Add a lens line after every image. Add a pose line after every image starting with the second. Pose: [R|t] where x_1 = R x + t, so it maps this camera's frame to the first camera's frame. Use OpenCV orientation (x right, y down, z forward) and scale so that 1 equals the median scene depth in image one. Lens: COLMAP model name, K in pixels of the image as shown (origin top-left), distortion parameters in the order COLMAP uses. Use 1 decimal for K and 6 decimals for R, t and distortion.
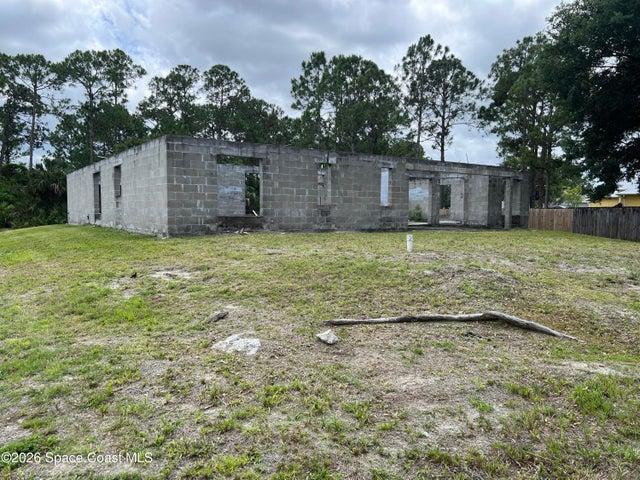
lens RADIAL K [[474.8, 0, 318.5], [0, 474.8, 239.0], [0, 0, 1]] dist [0.066726, -0.074982]
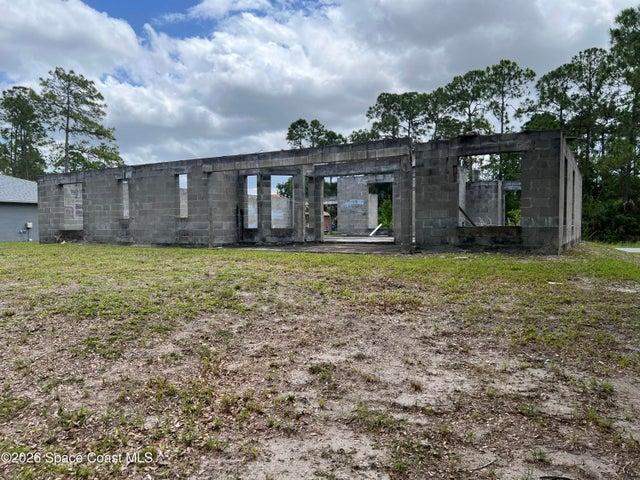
lens RADIAL K [[474.8, 0, 318.7], [0, 474.8, 242.7], [0, 0, 1]] dist [0.066726, -0.074982]
pose [[0.419403, 0.018024, -0.907621, 1.102400], [-0.041801, 0.999126, 0.000526, -0.036365], [0.906837, 0.037719, 0.419789, 0.917884]]
